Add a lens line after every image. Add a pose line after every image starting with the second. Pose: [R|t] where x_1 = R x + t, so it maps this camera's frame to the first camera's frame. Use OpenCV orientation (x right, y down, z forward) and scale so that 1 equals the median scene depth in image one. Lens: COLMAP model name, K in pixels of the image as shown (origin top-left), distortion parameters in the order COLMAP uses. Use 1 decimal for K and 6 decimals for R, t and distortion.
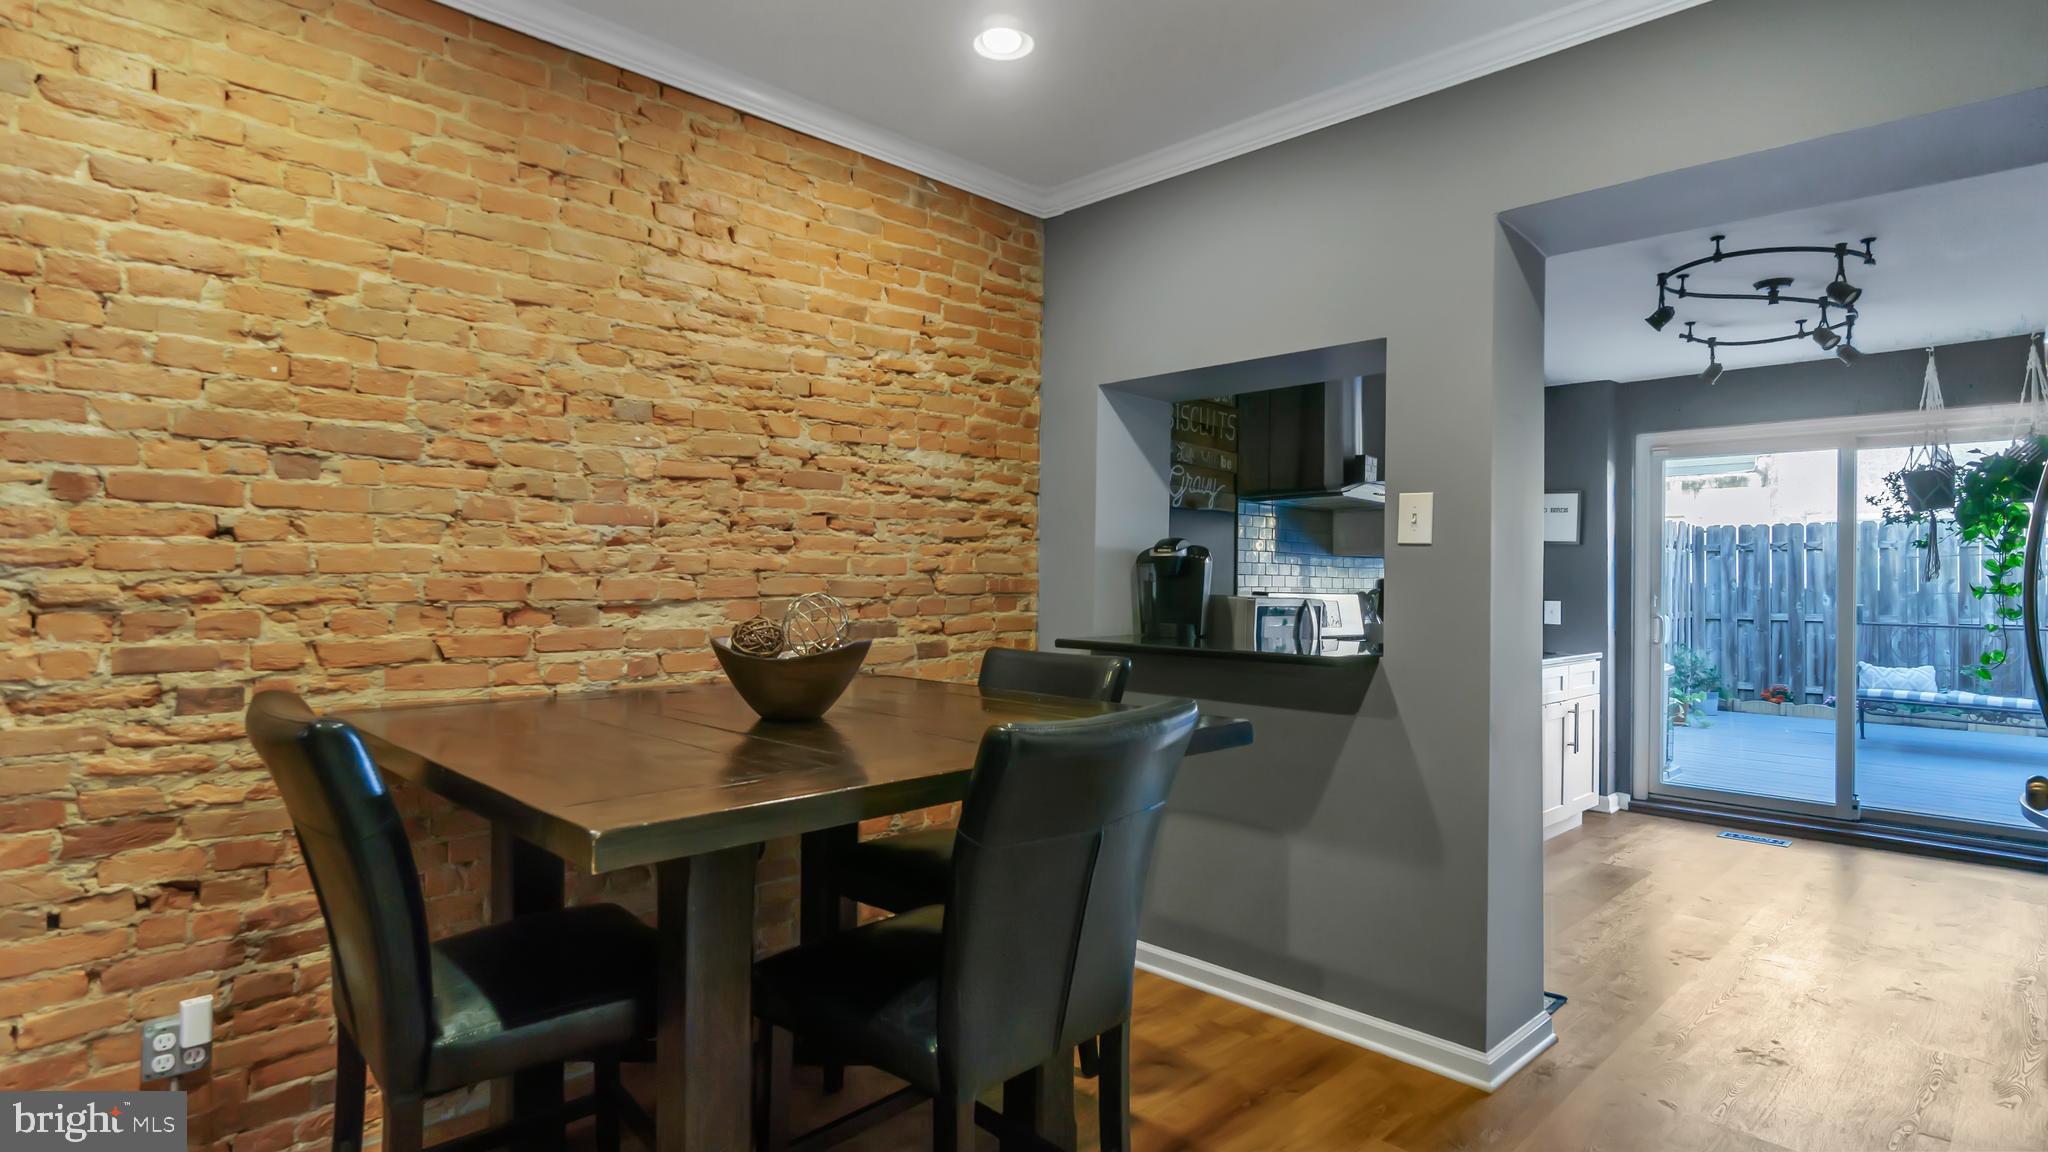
lens RADIAL K [[1014.0, 0, 1027.7], [0, 1014.0, 575.4], [0, 0, 1]] dist [-0.004681, 0.000945]
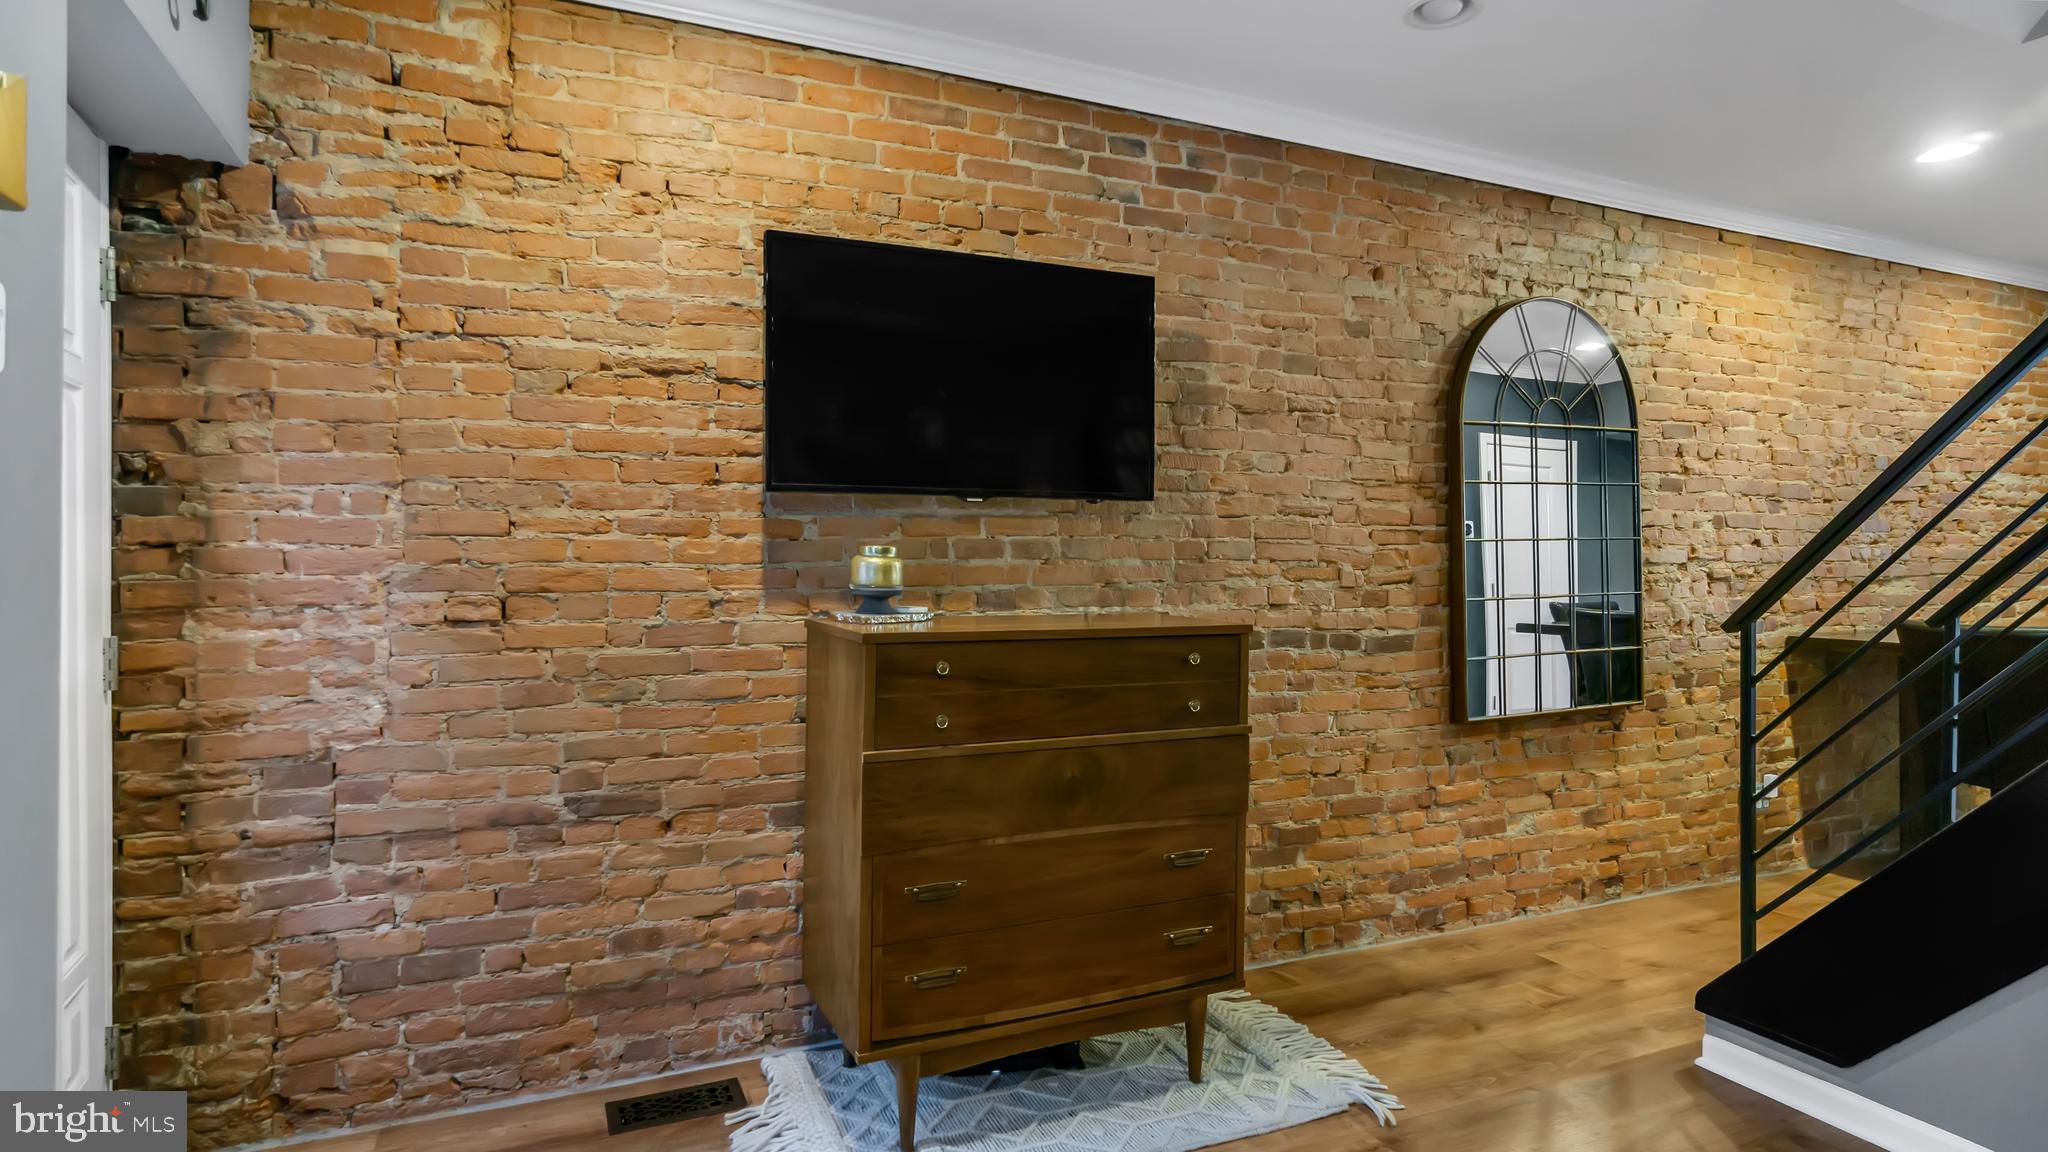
lens RADIAL K [[1014.0, 0, 1022.8], [0, 1014.0, 571.3], [0, 0, 1]] dist [-0.004681, 0.000945]
pose [[0.930582, -0.009907, -0.365949, -0.895159], [0.012668, 0.999907, 0.005144, -0.009437], [0.365864, -0.009422, 0.930621, -0.866485]]
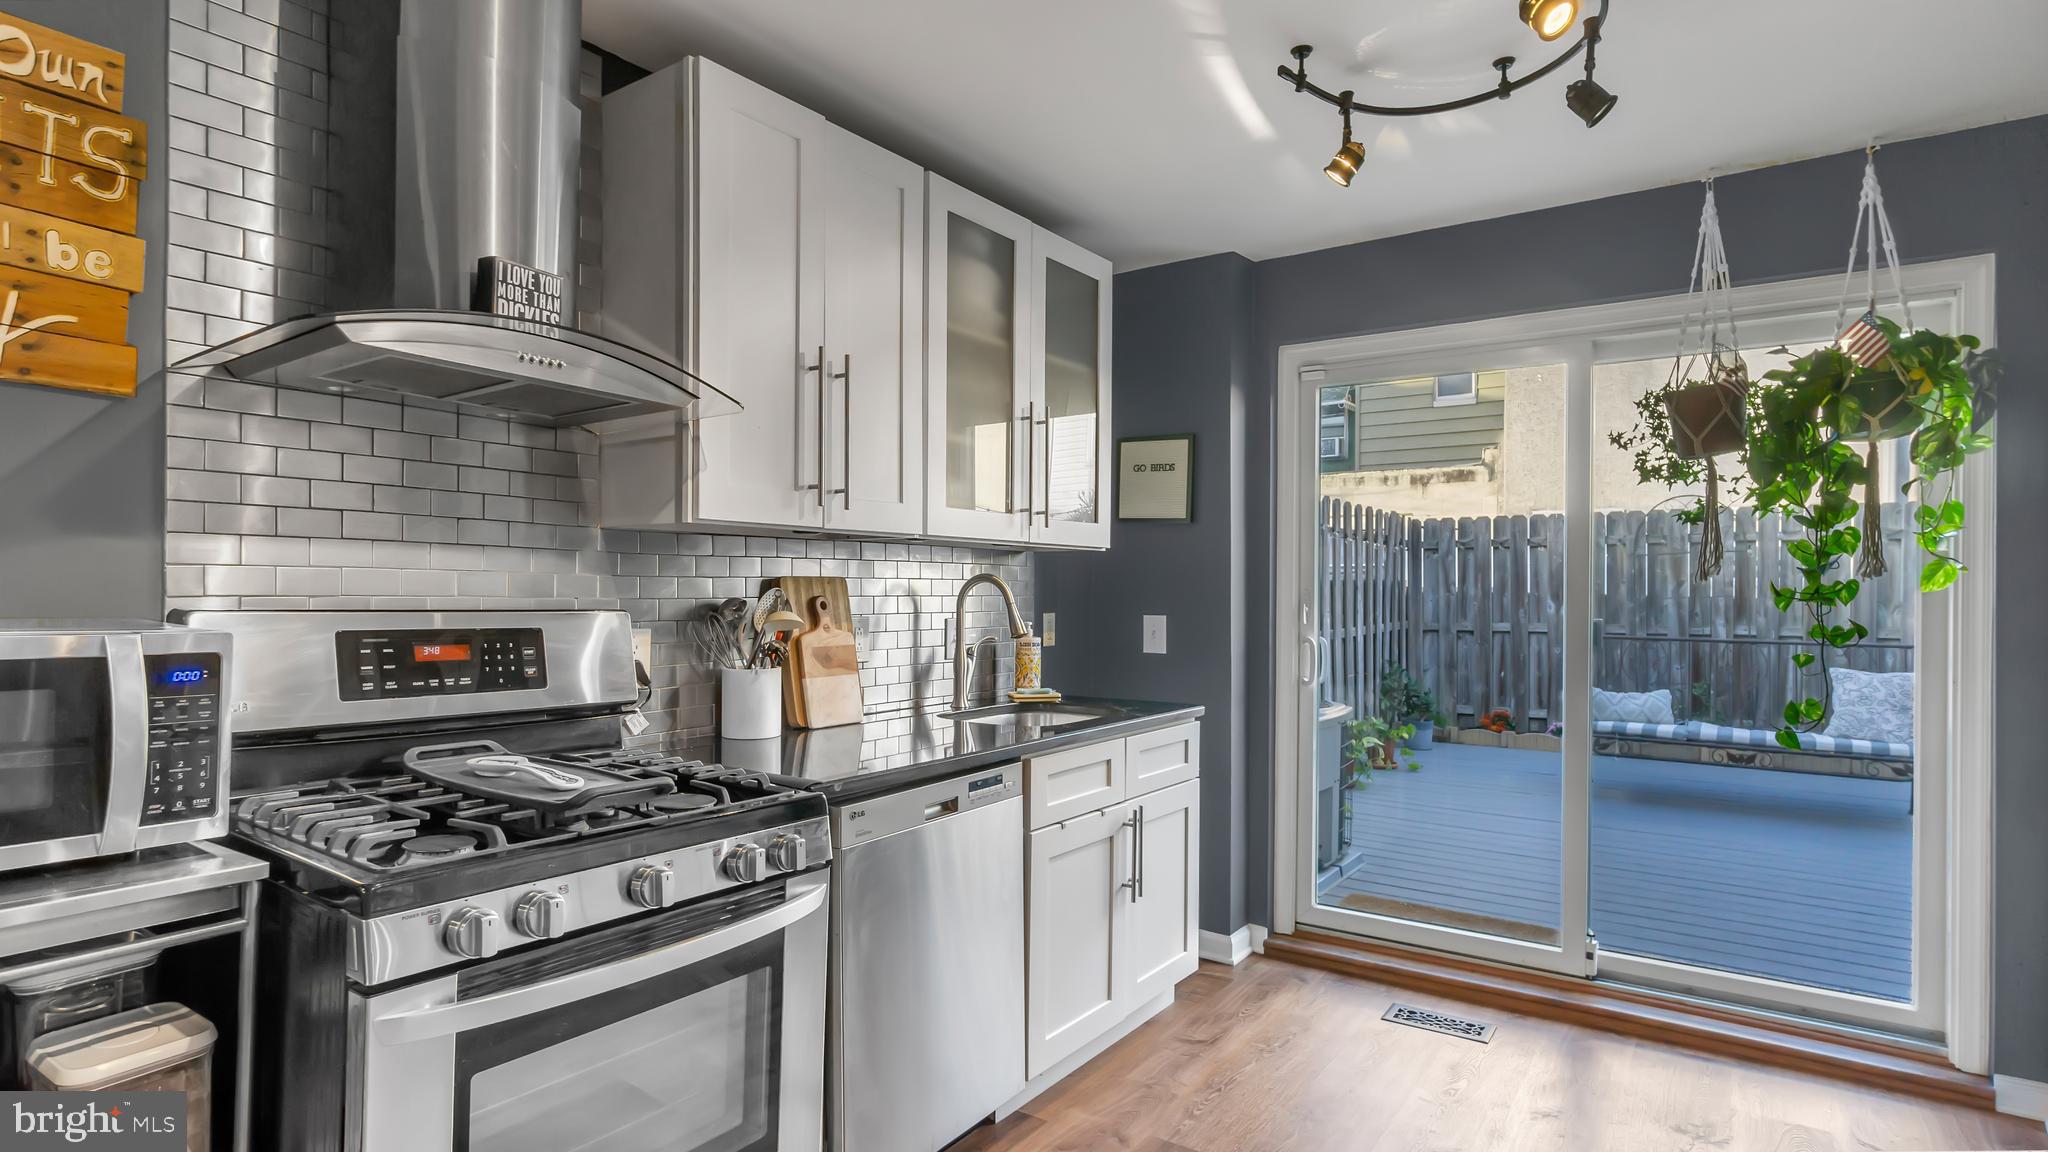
lens RADIAL K [[1050.8, 0, 1012.5], [0, 1050.8, 593.0], [0, 0, 1]] dist [-0.002428, 0.002229]
pose [[0.981243, -0.005792, 0.192688, 0.573111], [0.003934, 0.999942, 0.010024, 0.008855], [-0.192735, -0.009078, 0.981209, 0.721527]]
